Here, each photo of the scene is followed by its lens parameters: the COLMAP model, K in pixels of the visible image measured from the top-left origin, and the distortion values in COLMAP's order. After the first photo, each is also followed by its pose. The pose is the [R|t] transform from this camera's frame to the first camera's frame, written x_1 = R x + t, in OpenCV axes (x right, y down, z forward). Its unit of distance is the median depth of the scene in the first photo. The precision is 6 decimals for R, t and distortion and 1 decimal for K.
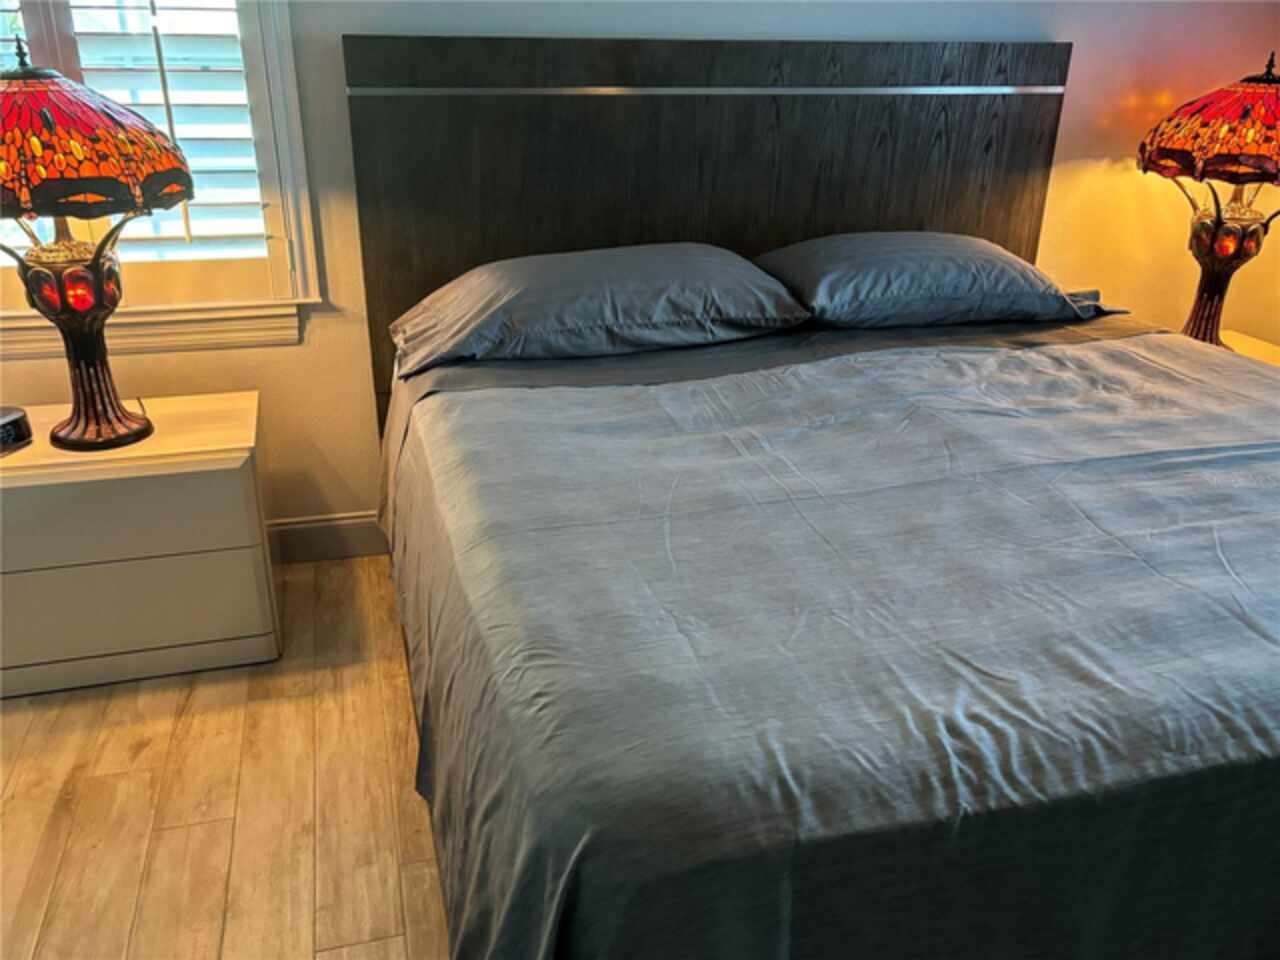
lens RADIAL K [[1039.4, 0, 639.9], [0, 1039.4, 487.3], [0, 0, 1]] dist [-0.007474, -0.000374]
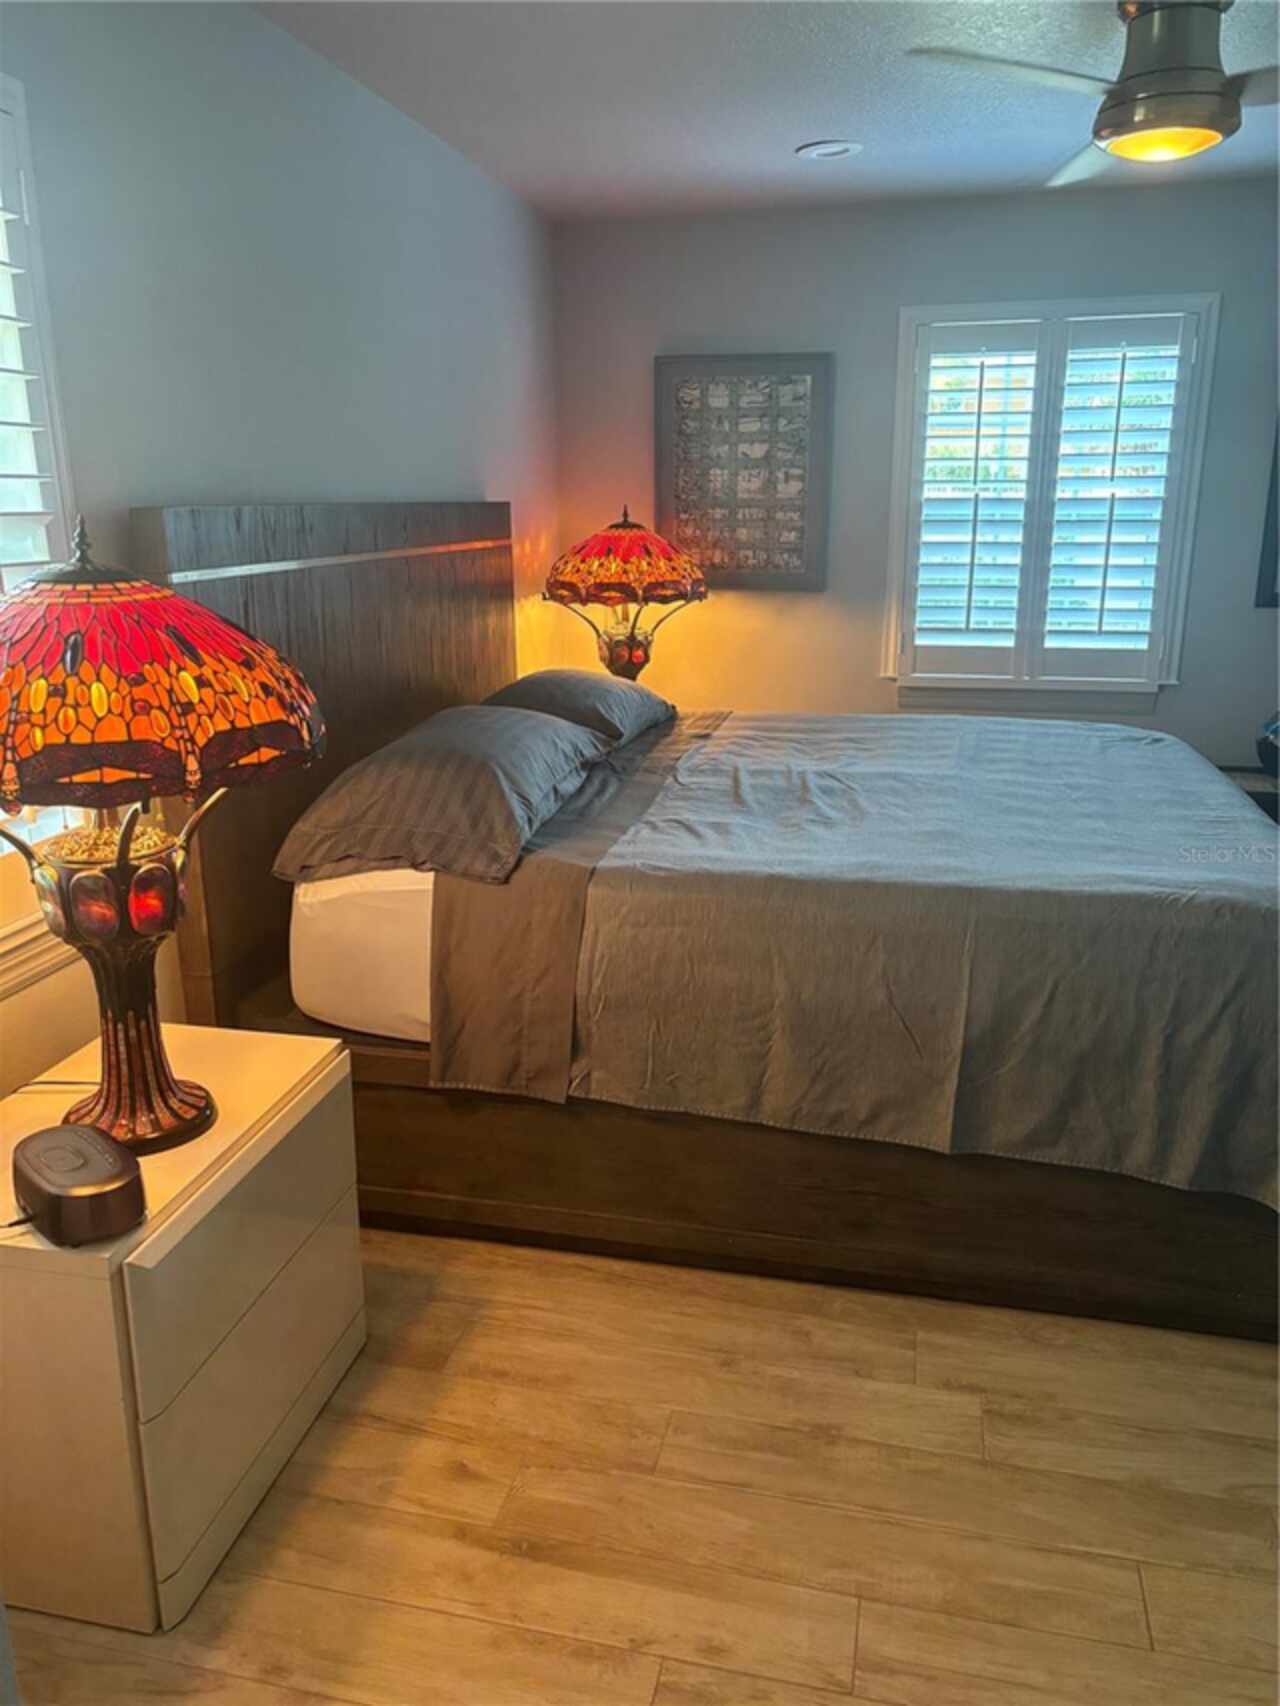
lens RADIAL K [[1269.1, 0, 639.0], [0, 1269.1, 842.9], [0, 0, 1]] dist [0.028661, -0.038981]
pose [[0.486998, -0.247443, 0.837619, -0.949685], [0.354830, 0.932371, 0.069133, -0.155060], [-0.798078, 0.263545, 0.541863, 0.282032]]
